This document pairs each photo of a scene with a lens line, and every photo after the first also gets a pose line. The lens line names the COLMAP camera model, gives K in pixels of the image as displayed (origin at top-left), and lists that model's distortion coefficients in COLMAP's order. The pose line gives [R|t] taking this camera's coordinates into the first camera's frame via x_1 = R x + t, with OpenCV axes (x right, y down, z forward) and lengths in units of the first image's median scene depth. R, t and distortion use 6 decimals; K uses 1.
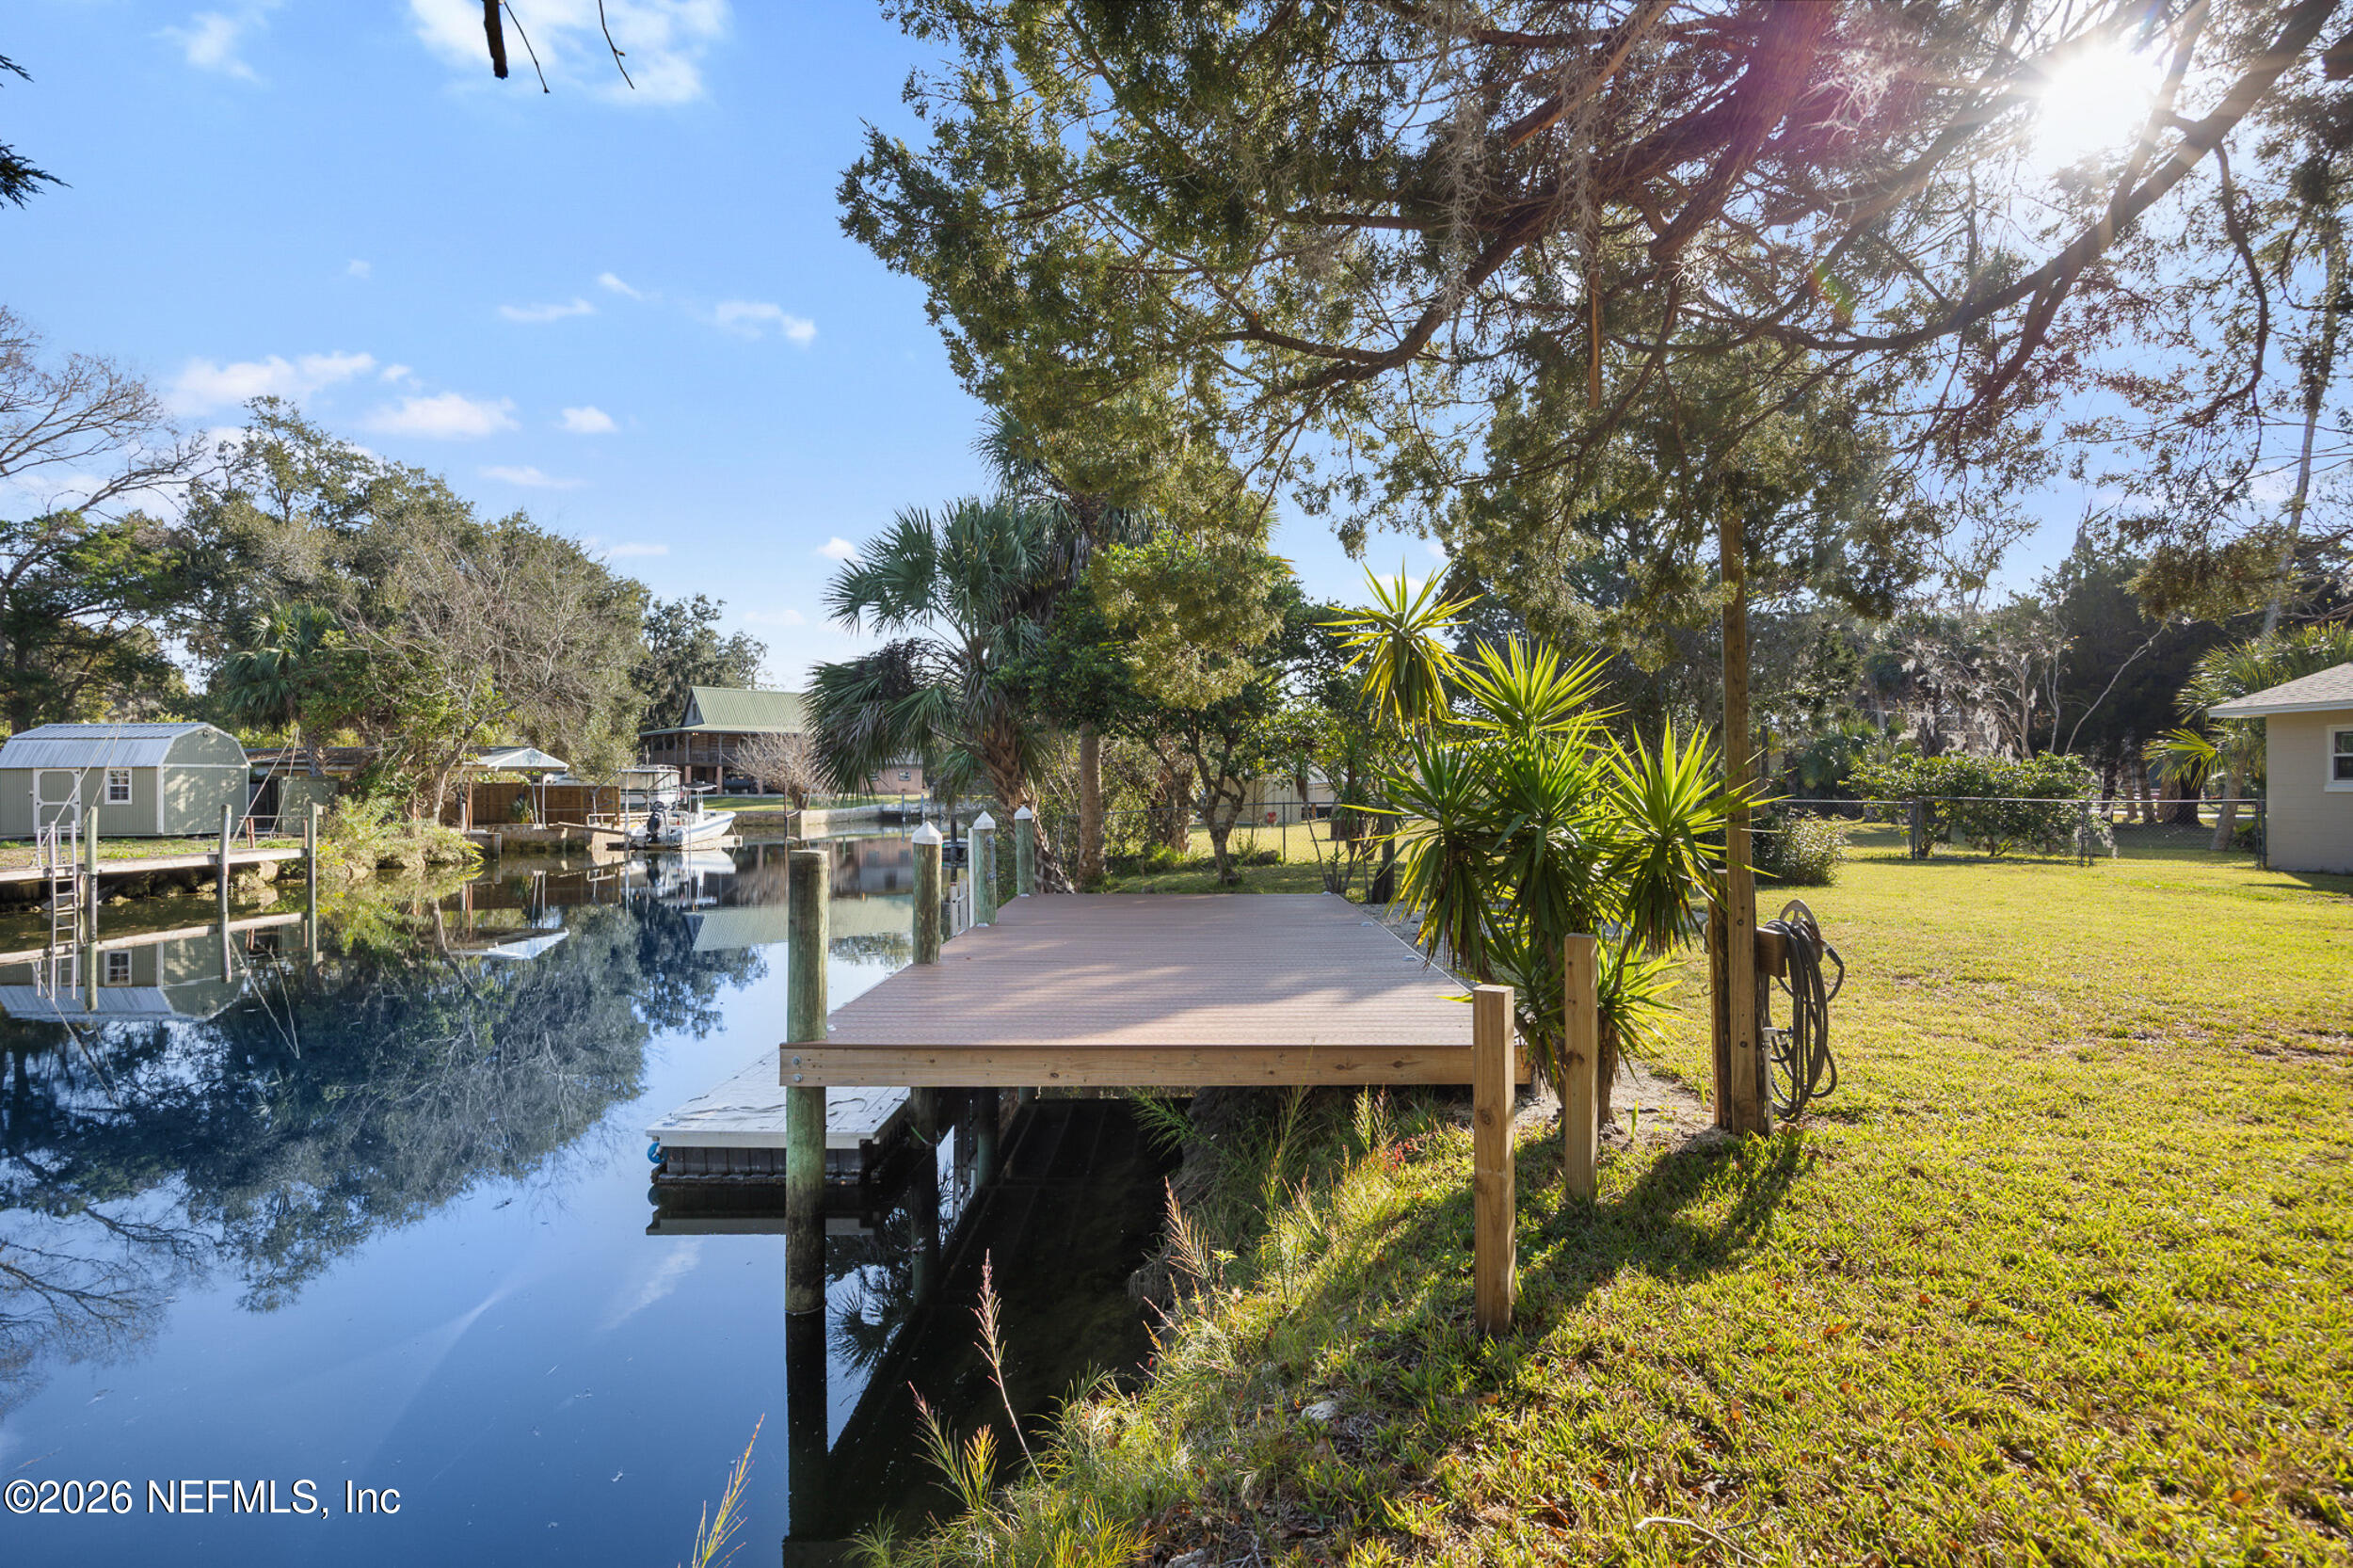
lens RADIAL K [[1113.7, 0, 1169.8], [0, 1113.7, 778.7], [0, 0, 1]] dist [-0.011342, -0.000069]
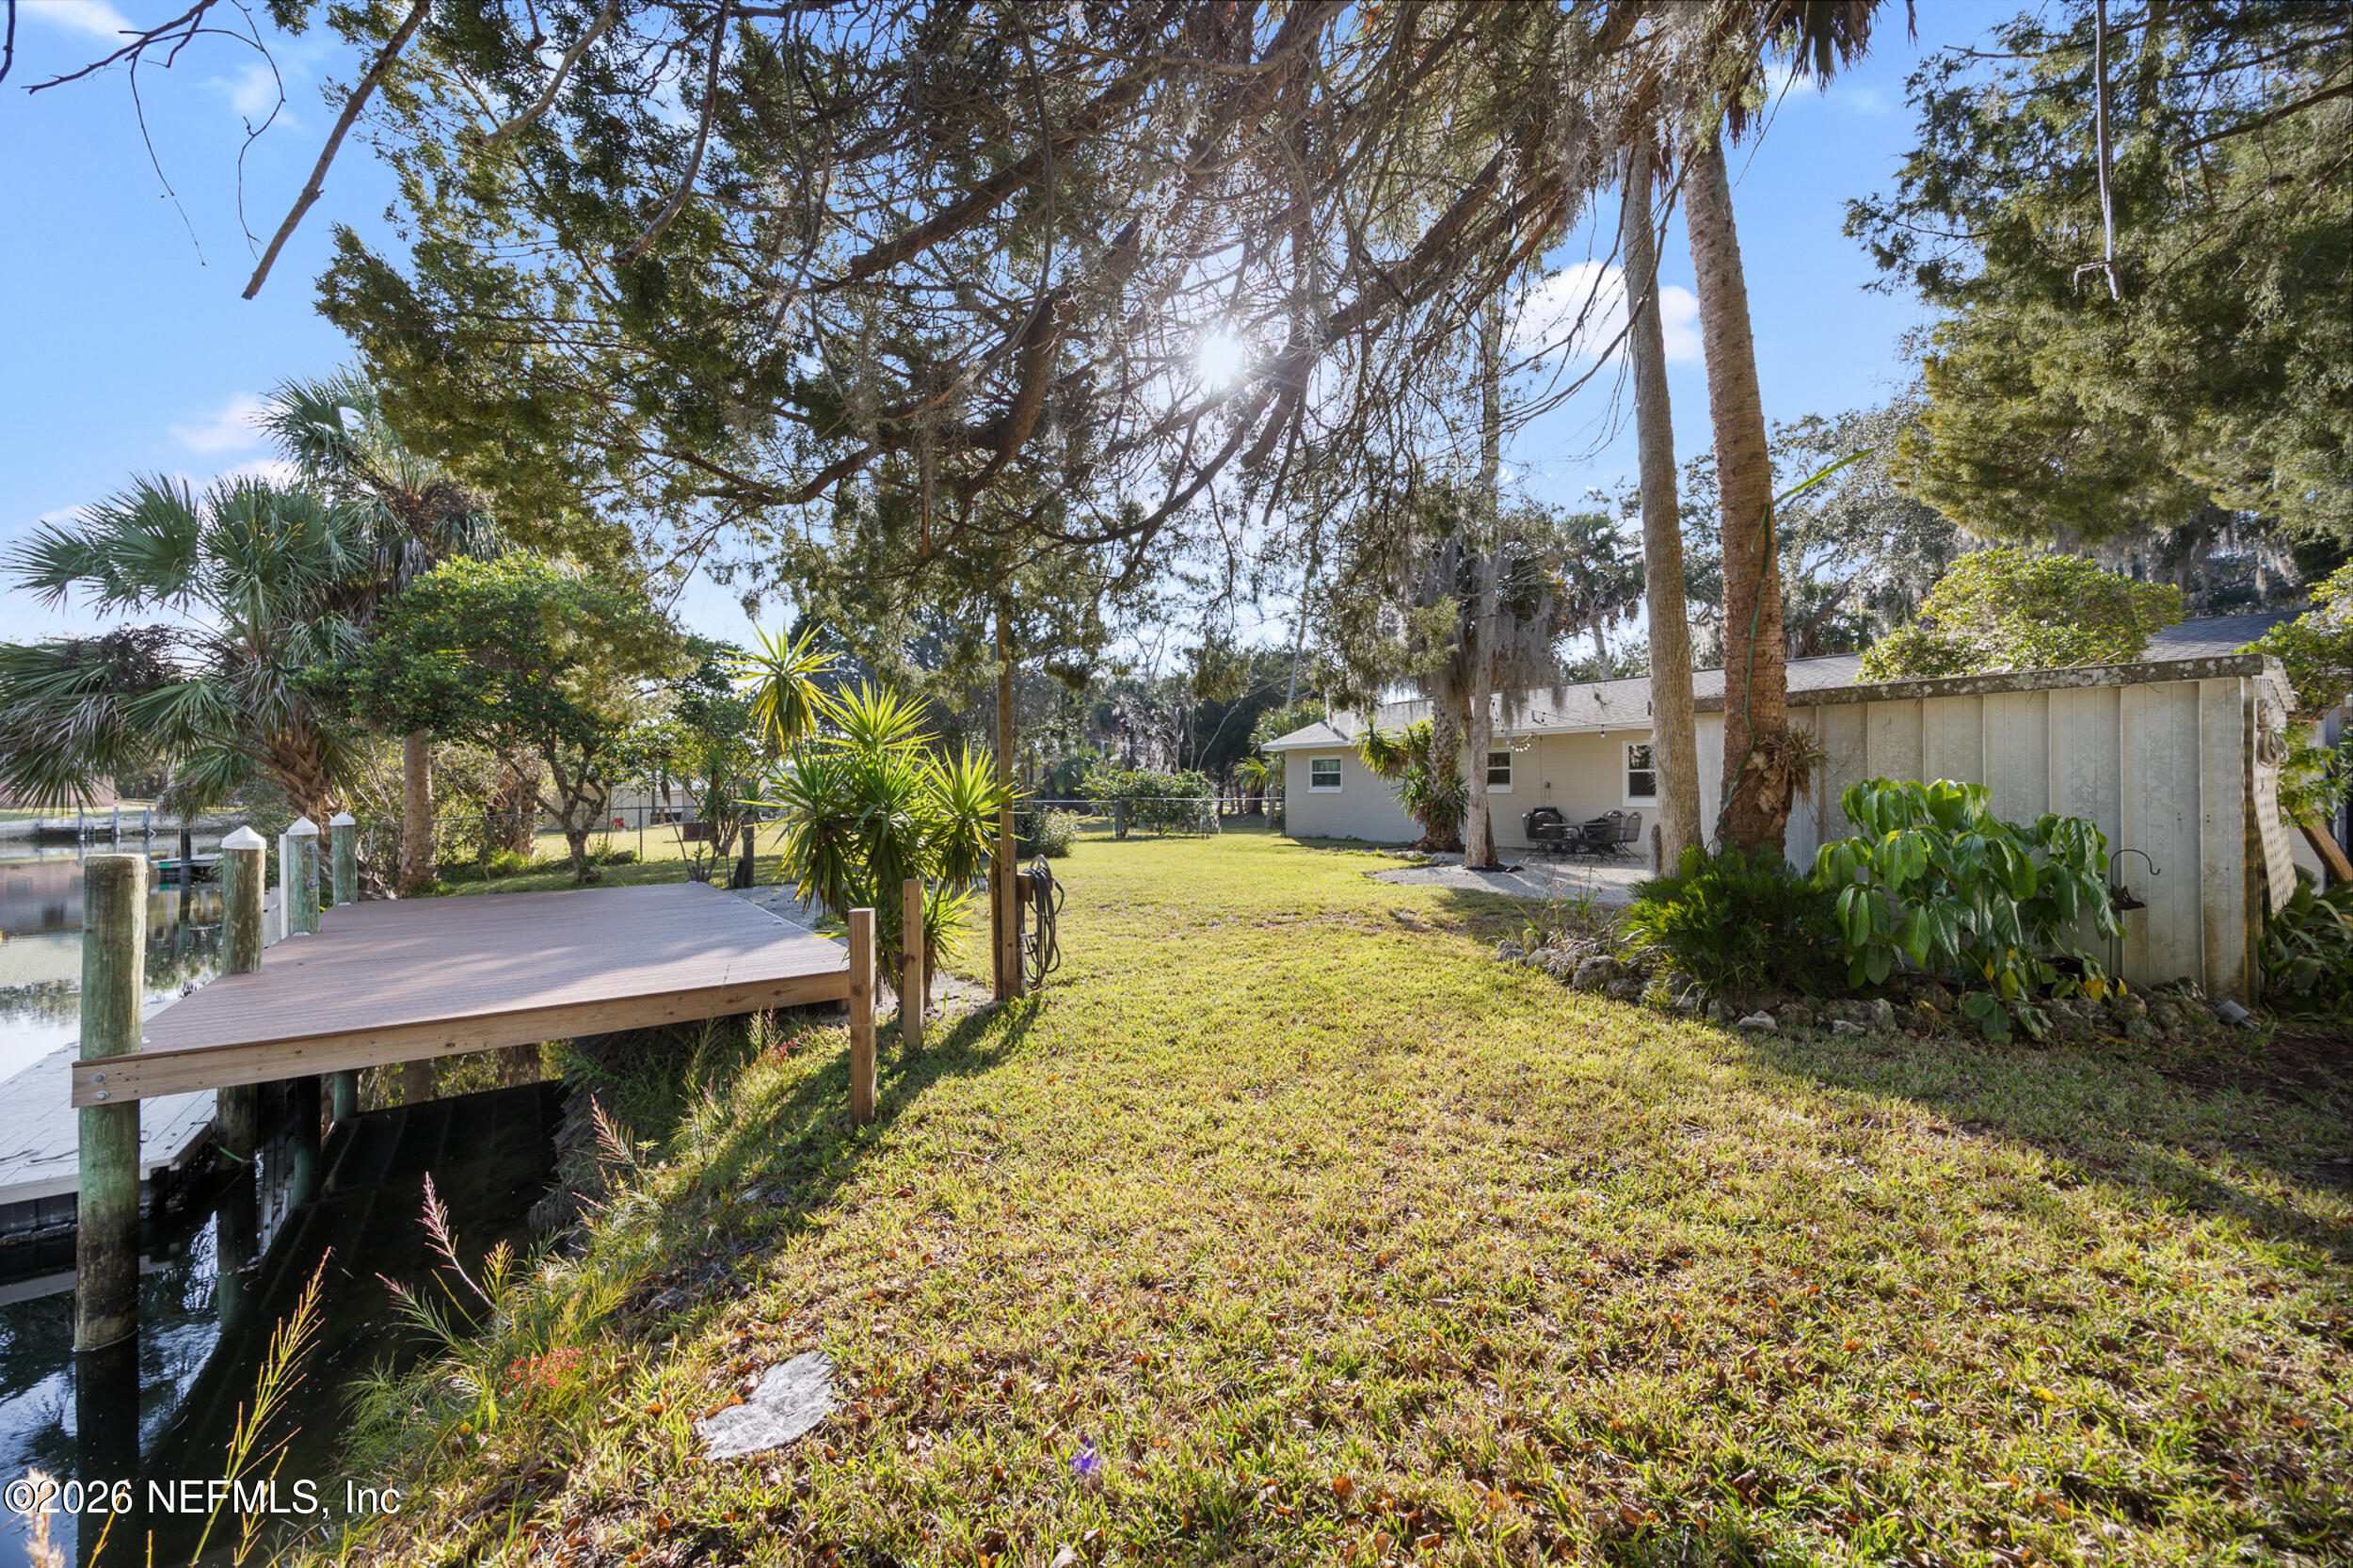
lens RADIAL K [[894.0, 0, 1168.6], [0, 894.0, 782.6], [0, 0, 1]] dist [0.003206, 0.000156]
pose [[0.799662, 0.002974, 0.600443, -0.075054], [0.000013, 0.999988, -0.004970, 0.007916], [-0.600450, 0.003982, 0.799652, -0.168257]]
